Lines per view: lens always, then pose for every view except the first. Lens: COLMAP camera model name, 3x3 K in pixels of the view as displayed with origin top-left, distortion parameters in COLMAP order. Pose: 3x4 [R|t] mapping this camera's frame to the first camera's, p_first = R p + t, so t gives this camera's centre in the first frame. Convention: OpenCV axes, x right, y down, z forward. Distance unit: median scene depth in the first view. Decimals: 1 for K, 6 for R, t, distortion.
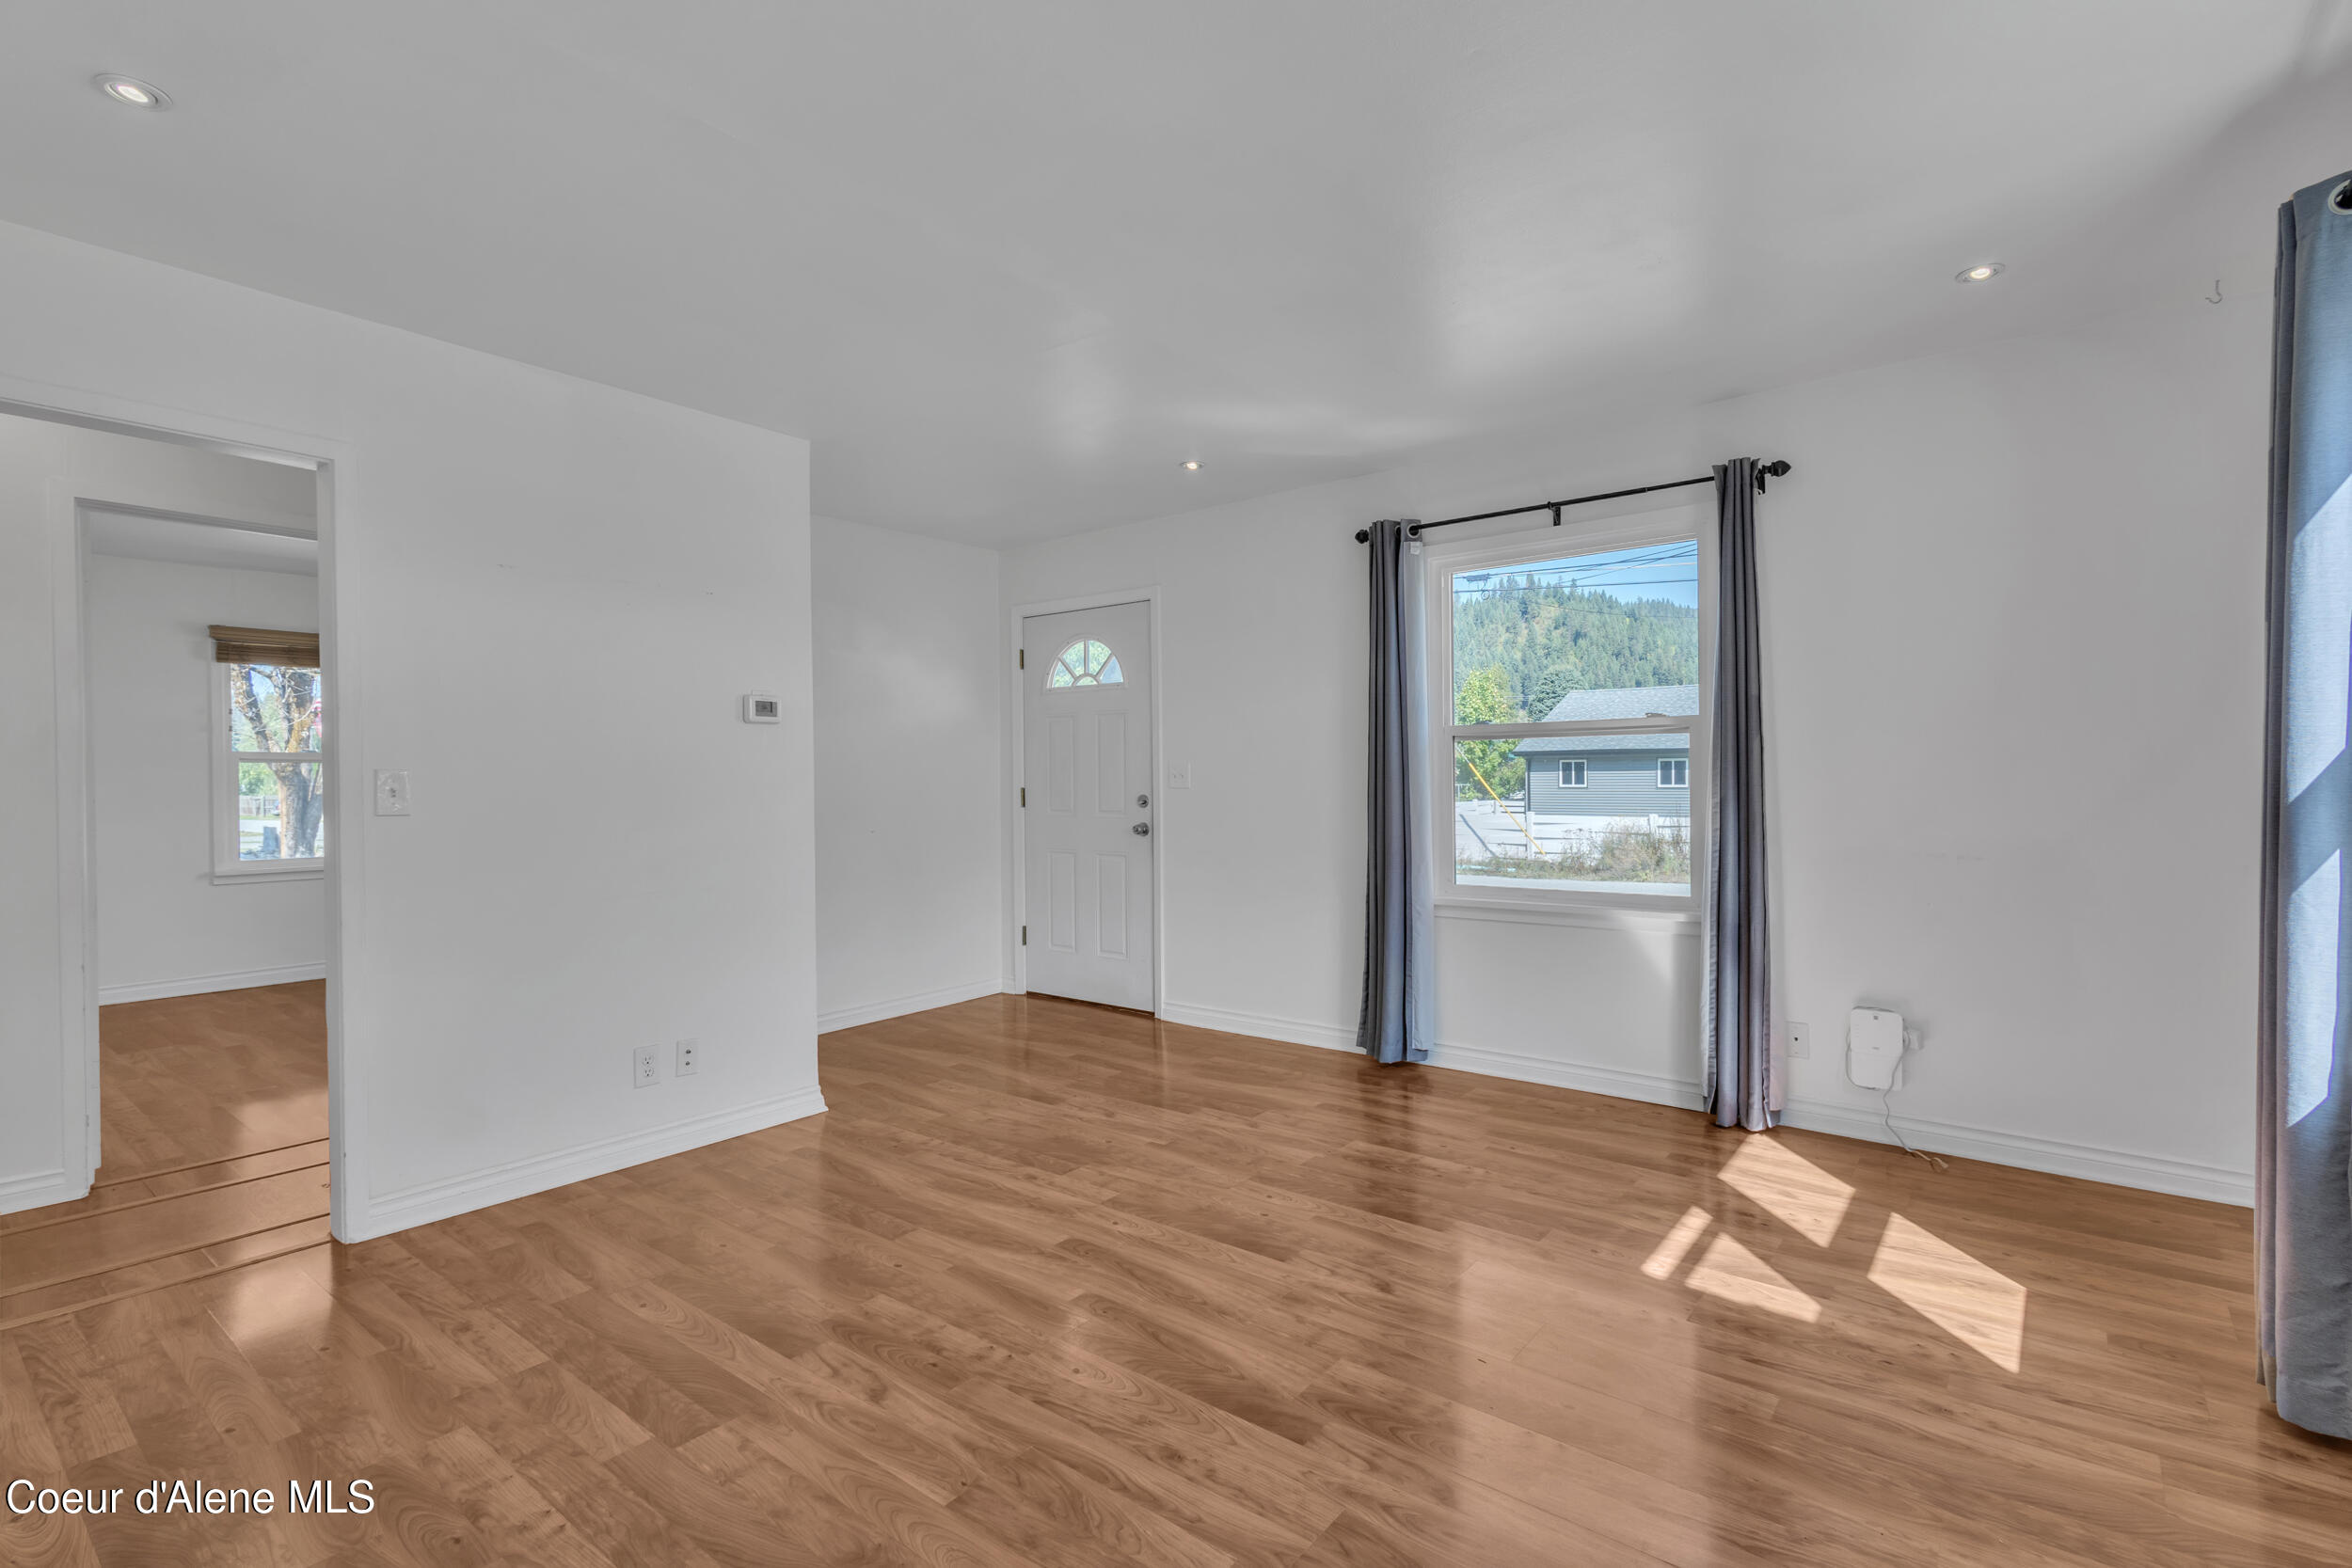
lens RADIAL K [[1085.9, 0, 1183.3], [0, 1085.9, 772.9], [0, 0, 1]] dist [0.006835, -0.001131]
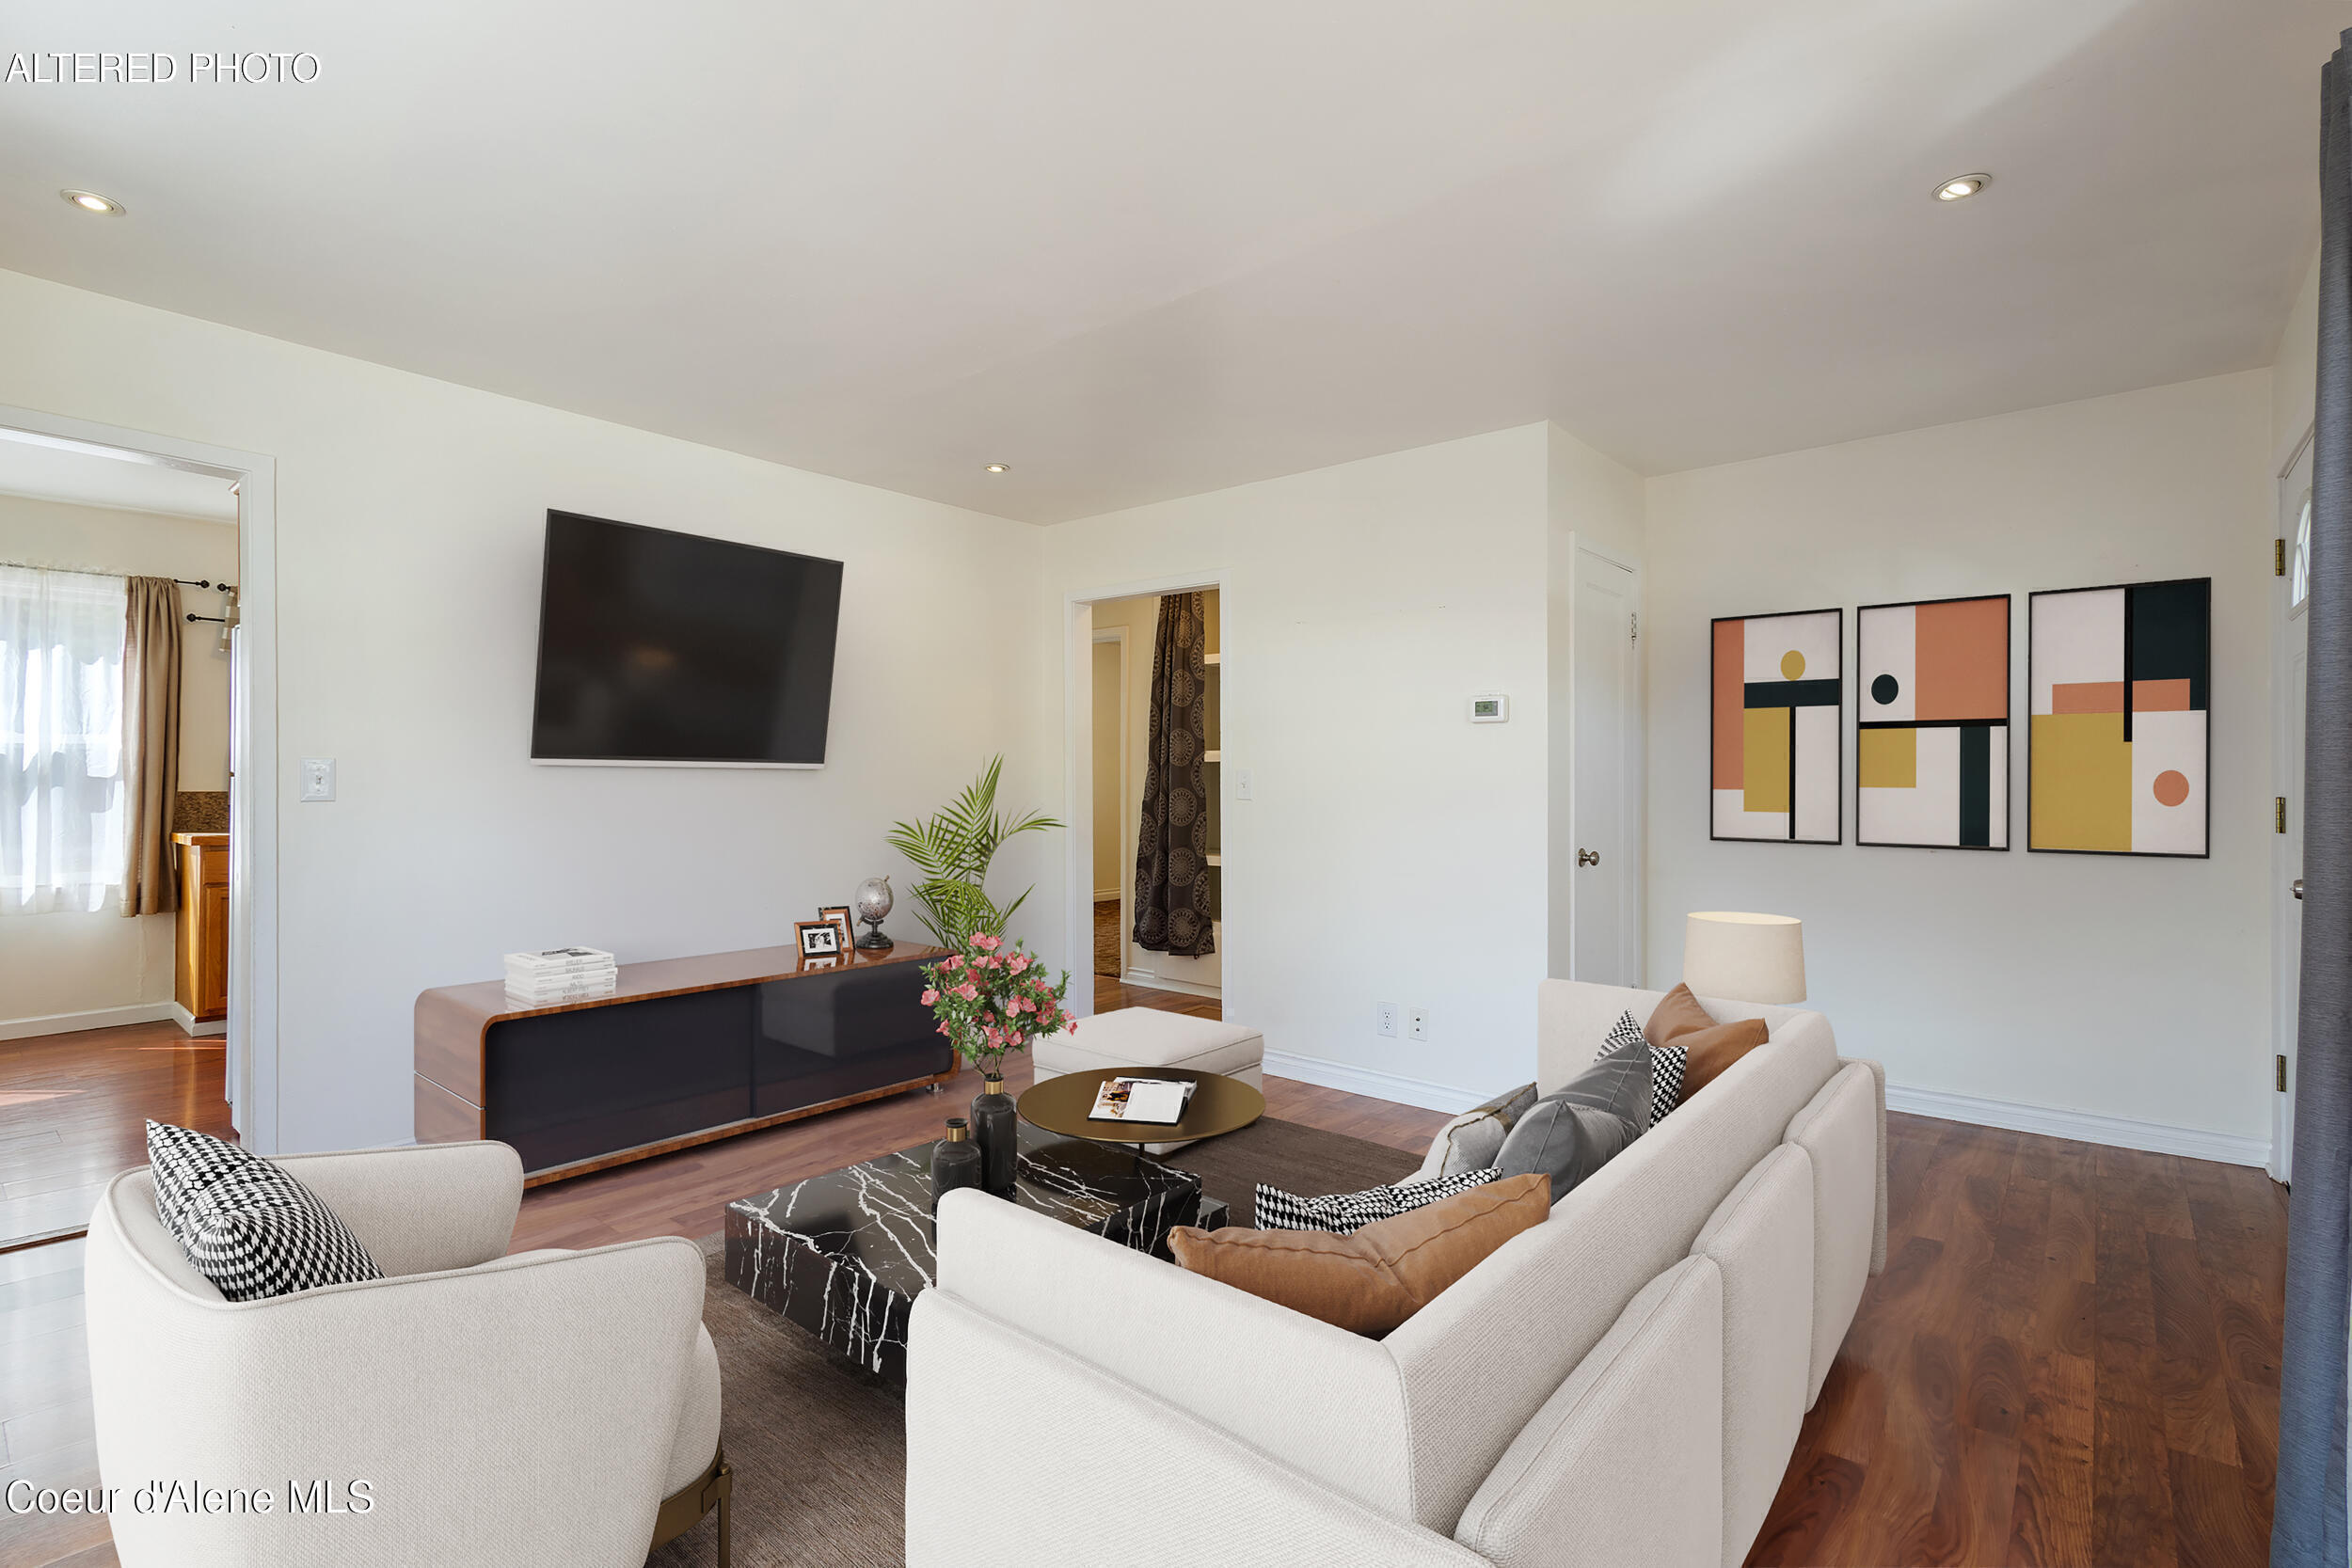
lens RADIAL K [[1076.4, 0, 1170.1], [0, 1076.4, 780.8], [0, 0, 1]] dist [0.005441, -0.000777]
pose [[-0.032892, 0.011835, -0.999389, 0.808461], [0.003841, 0.999924, 0.011715, -0.005854], [0.999452, -0.003453, -0.032935, 0.963115]]
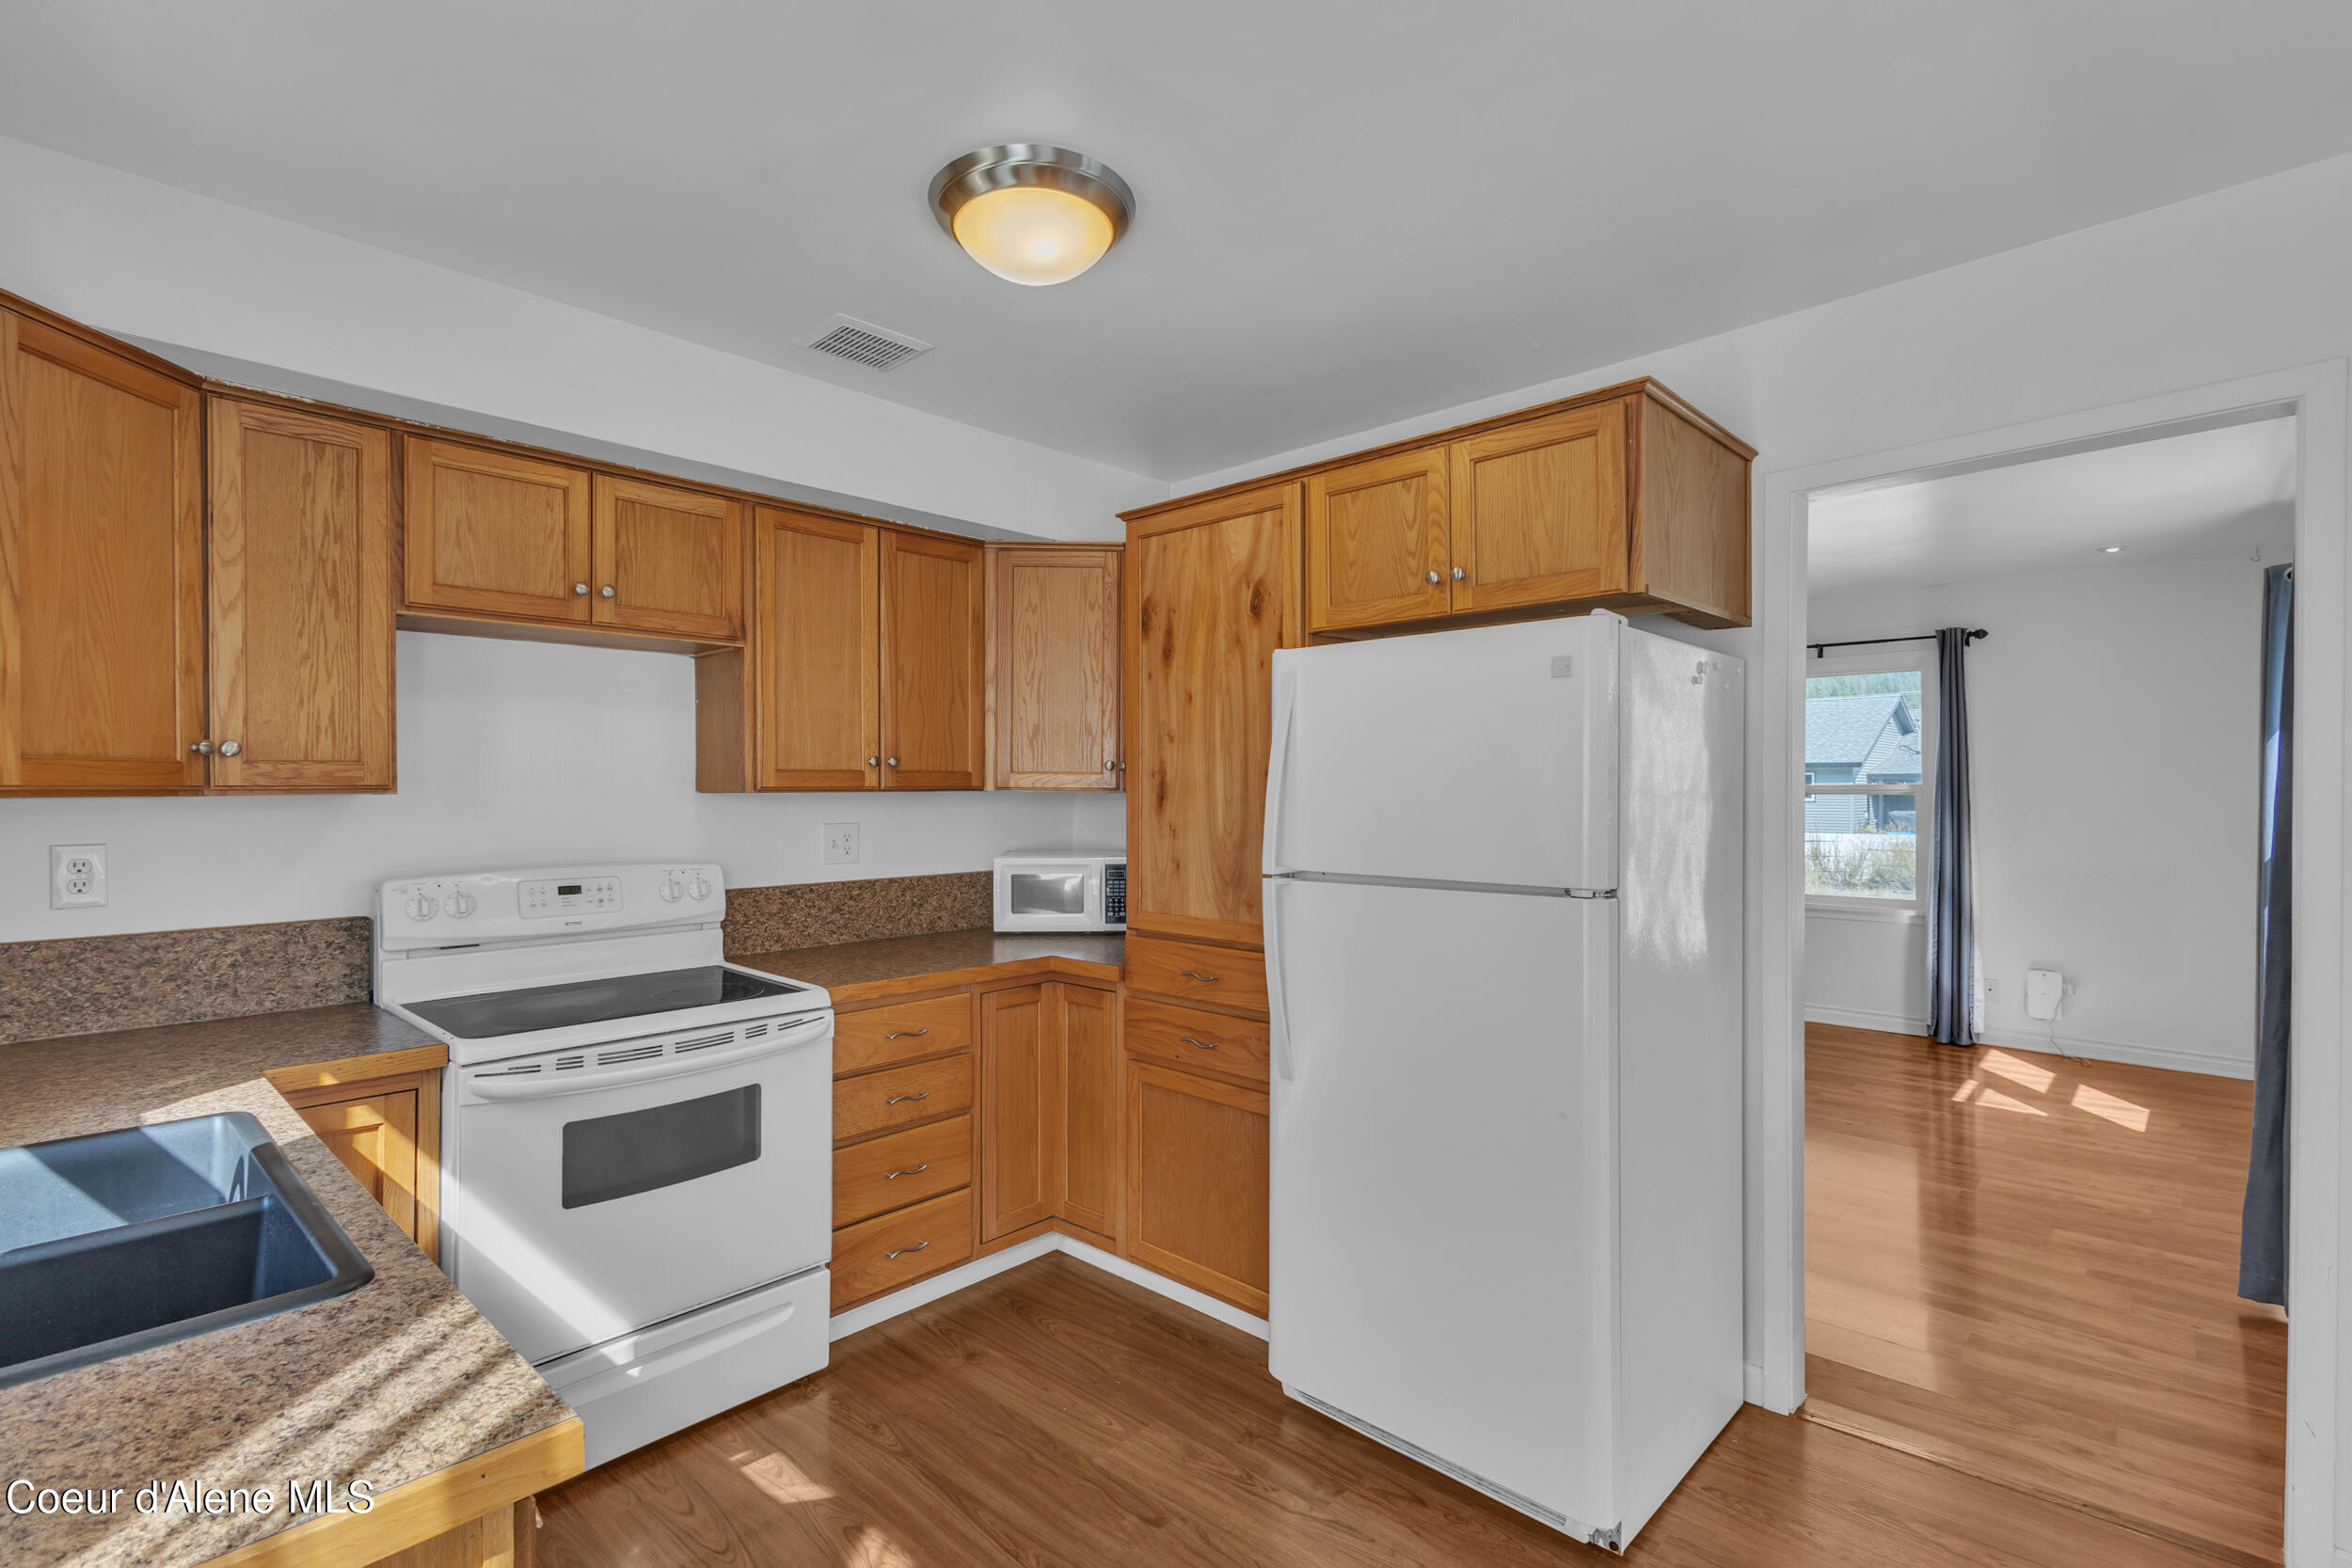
lens RADIAL K [[1085.9, 0, 1179.4], [0, 1085.9, 785.3], [0, 0, 1]] dist [0.006835, -0.001131]
pose [[0.996570, 0.003393, -0.082685, -0.590124], [-0.003489, 0.999993, -0.001022, -0.059914], [0.082681, 0.001307, 0.996575, -0.831634]]
